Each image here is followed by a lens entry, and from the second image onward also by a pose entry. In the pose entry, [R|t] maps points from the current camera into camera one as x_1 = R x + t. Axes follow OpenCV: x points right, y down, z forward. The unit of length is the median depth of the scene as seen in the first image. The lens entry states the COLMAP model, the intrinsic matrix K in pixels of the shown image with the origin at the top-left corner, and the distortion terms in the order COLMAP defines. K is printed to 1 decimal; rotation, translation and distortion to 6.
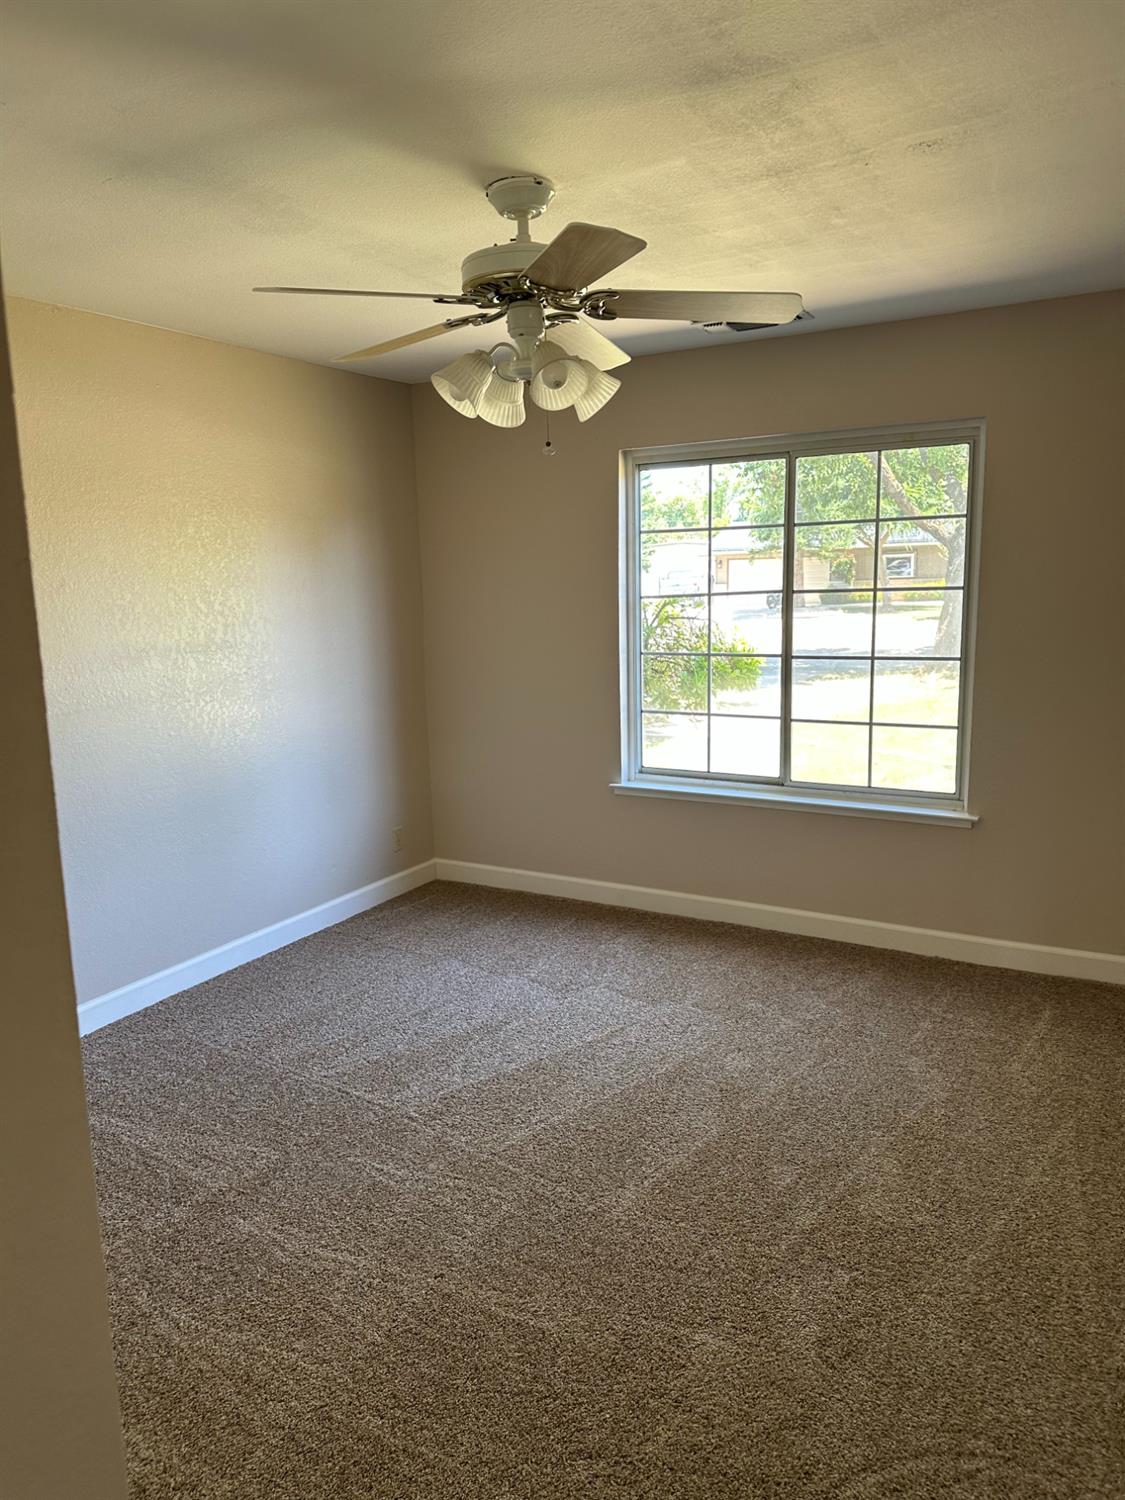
lens RADIAL K [[1049.4, 0, 562.5], [0, 1049.4, 750.0], [0, 0, 1]] dist [0.123116, 0.000242]
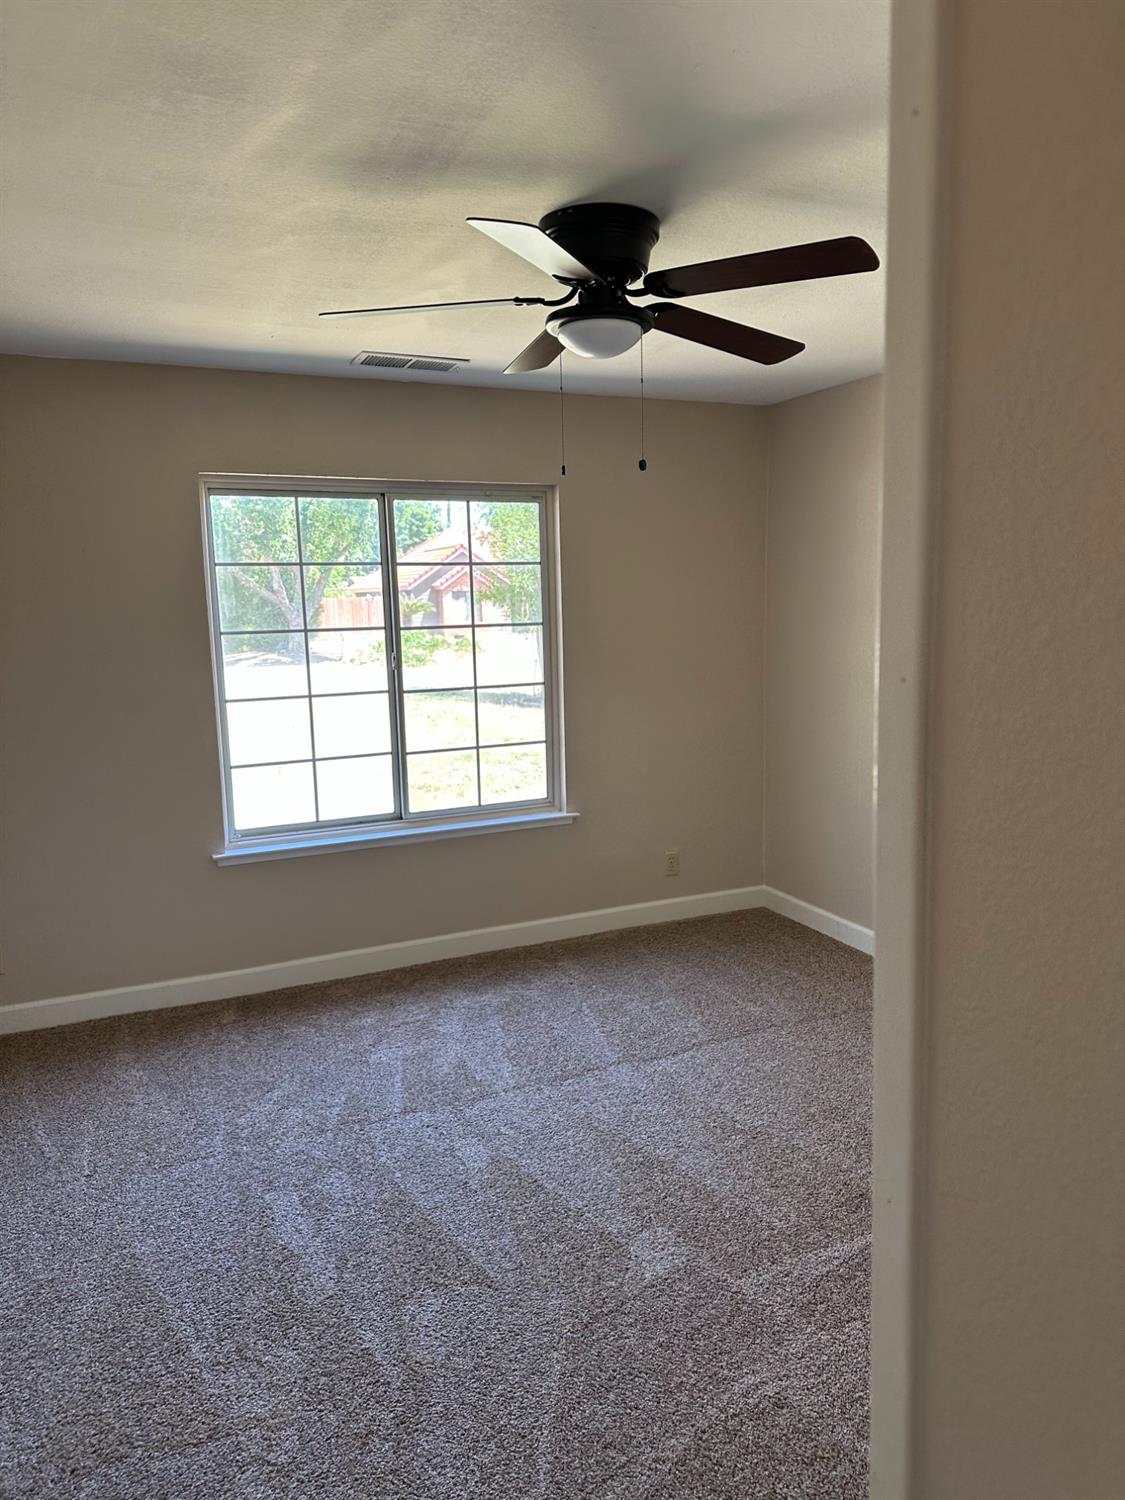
lens RADIAL K [[1059.8, 0, 562.5], [0, 1059.8, 750.0], [0, 0, 1]] dist [0.004043, 0.000286]
pose [[0.577582, -0.109888, 0.808903, -0.519556], [0.146464, 0.988769, 0.029742, -0.040236], [-0.803086, 0.101296, 0.587190, 0.283888]]
